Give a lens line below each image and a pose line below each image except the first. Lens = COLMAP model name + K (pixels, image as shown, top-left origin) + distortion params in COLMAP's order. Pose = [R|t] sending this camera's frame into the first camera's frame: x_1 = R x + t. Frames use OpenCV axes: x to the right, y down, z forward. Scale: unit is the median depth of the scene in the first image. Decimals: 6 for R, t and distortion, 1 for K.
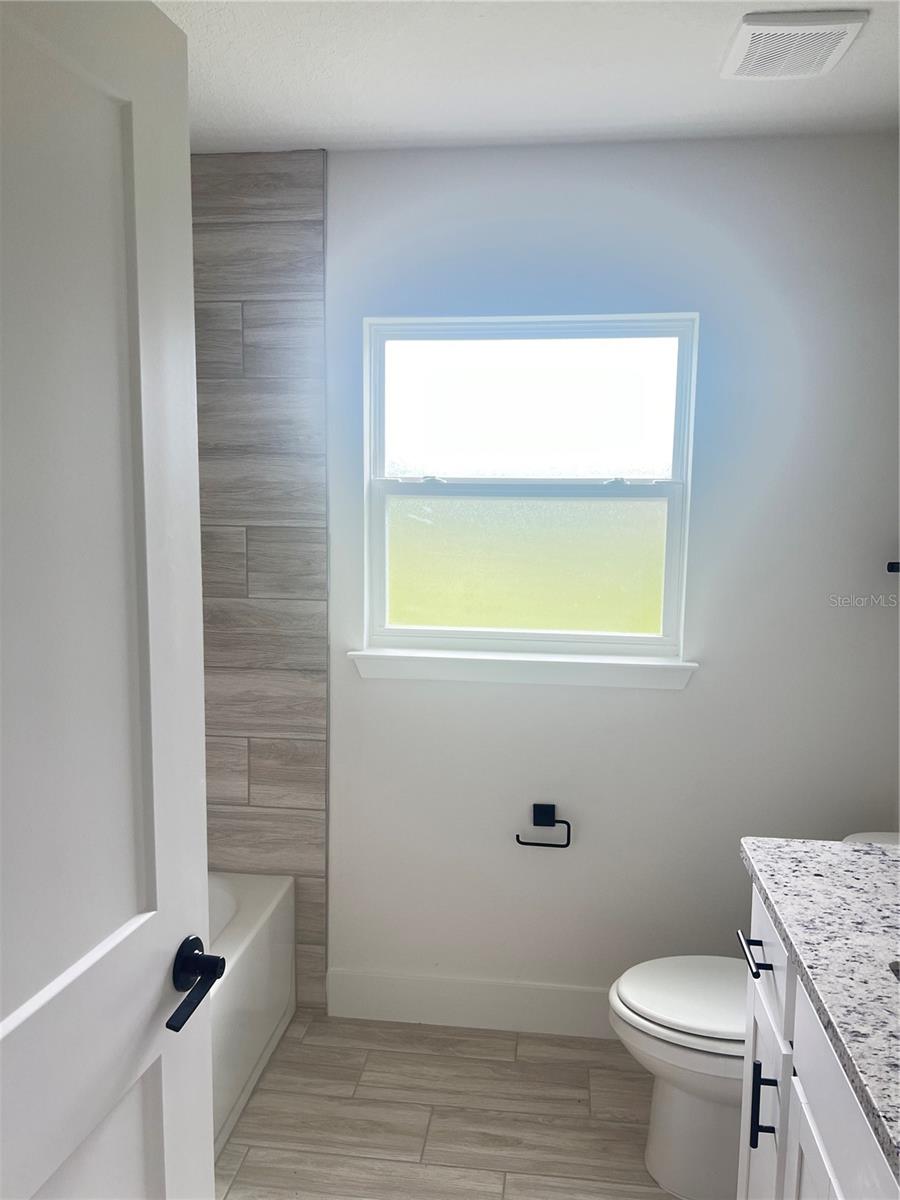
lens RADIAL K [[904.6, 0, 455.8], [0, 904.6, 599.0], [0, 0, 1]] dist [0.031635, -0.046194]
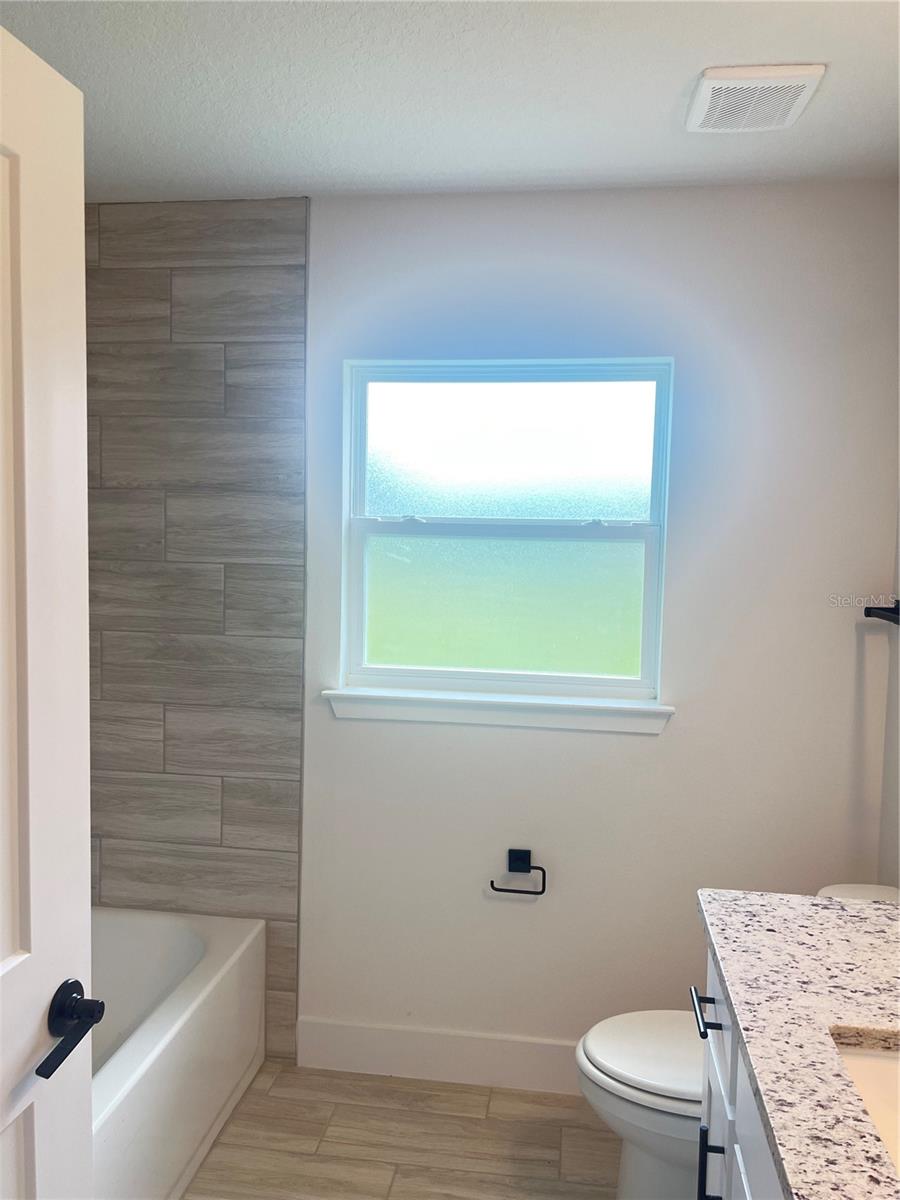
lens RADIAL K [[904.6, 0, 459.6], [0, 904.6, 590.1], [0, 0, 1]] dist [0.031635, -0.046194]
pose [[0.999830, 0.010772, -0.014987, 0.047917], [-0.011518, 0.998654, -0.050572, -0.003591], [0.014422, 0.050736, 0.998608, 0.005151]]
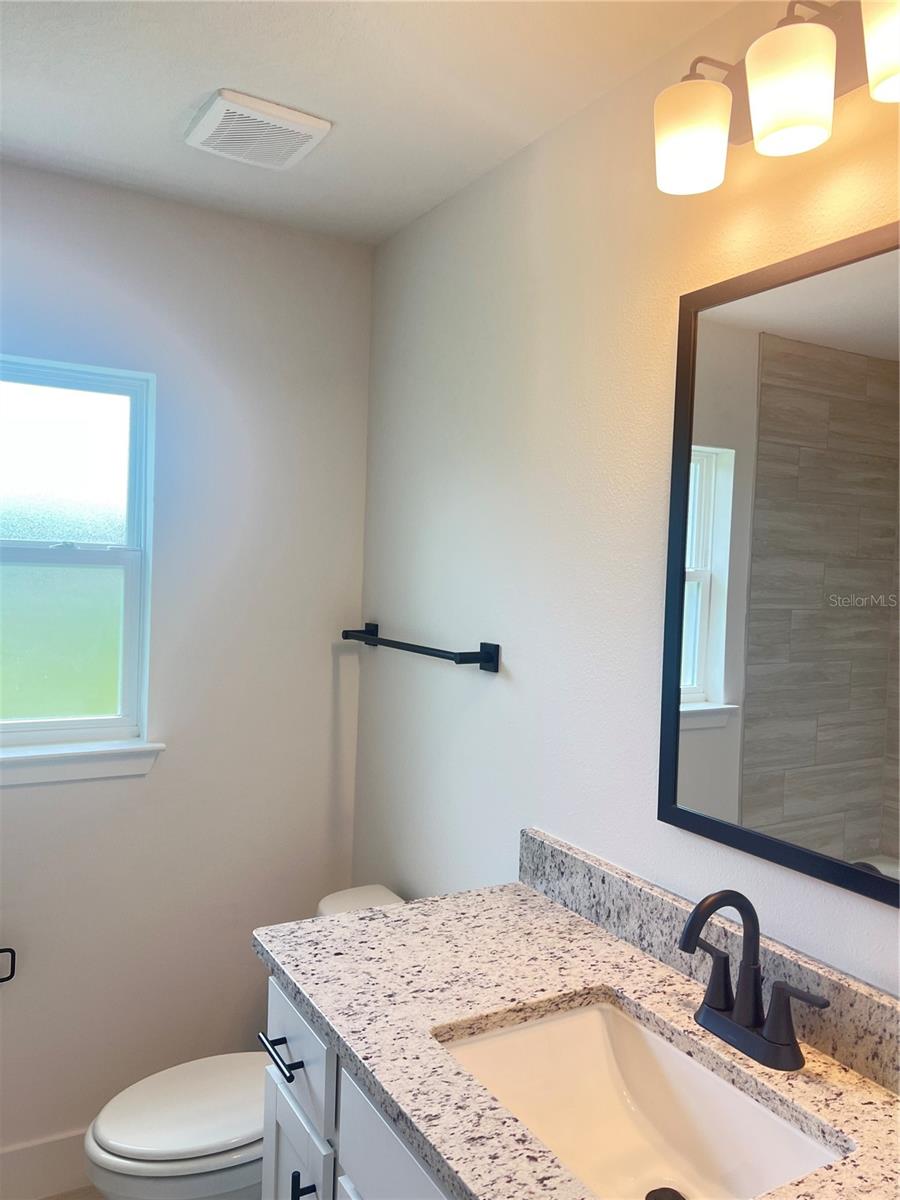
lens RADIAL K [[904.6, 0, 461.3], [0, 904.6, 599.6], [0, 0, 1]] dist [0.031635, -0.046194]
pose [[0.793841, -0.004461, 0.608109, -0.060250], [0.043571, 0.997820, -0.049558, -0.017333], [-0.606562, 0.065837, 0.792305, 0.064825]]
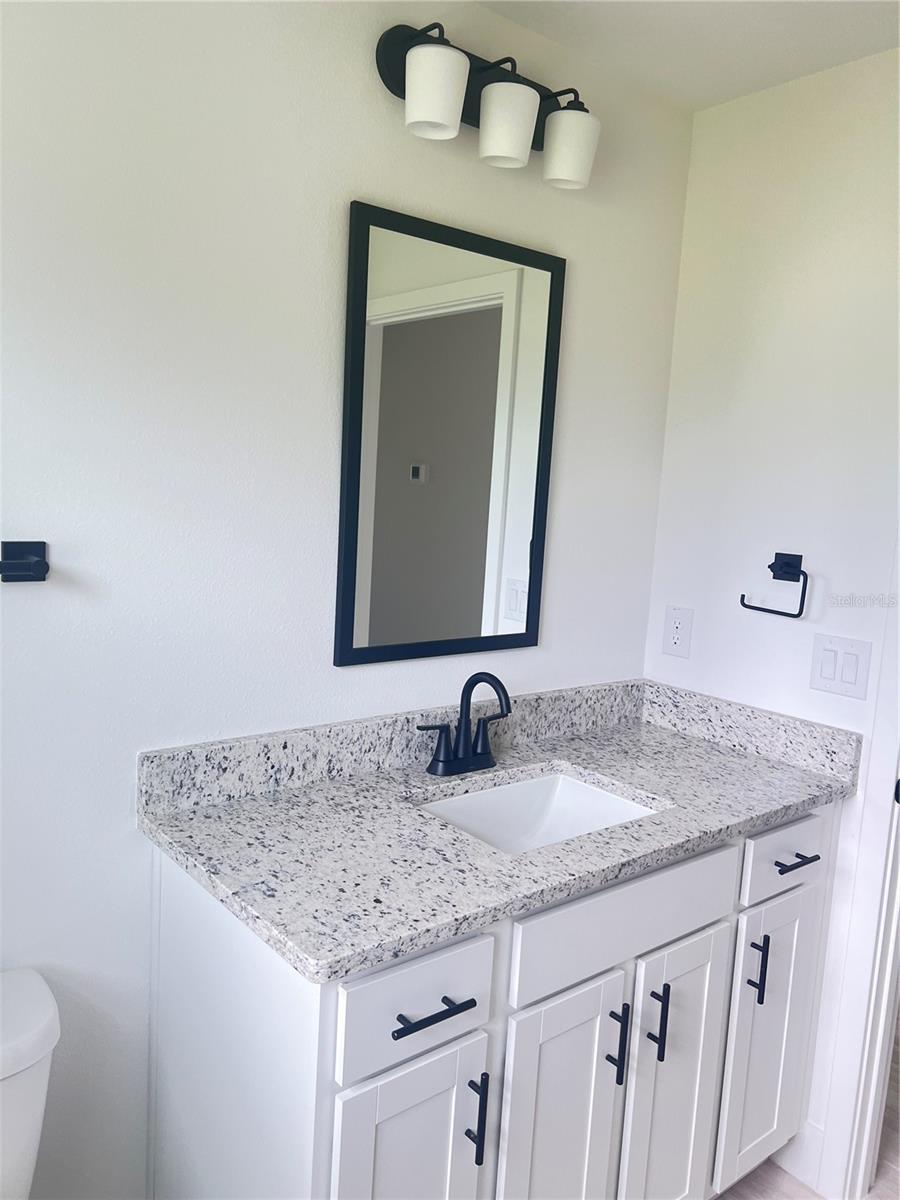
lens RADIAL K [[904.6, 0, 438.0], [0, 904.6, 591.1], [0, 0, 1]] dist [0.031635, -0.046194]
pose [[-0.712927, -0.134876, 0.688146, -0.121685], [0.020903, 0.976805, 0.213108, -0.103615], [-0.700927, 0.166315, -0.693571, 0.934958]]
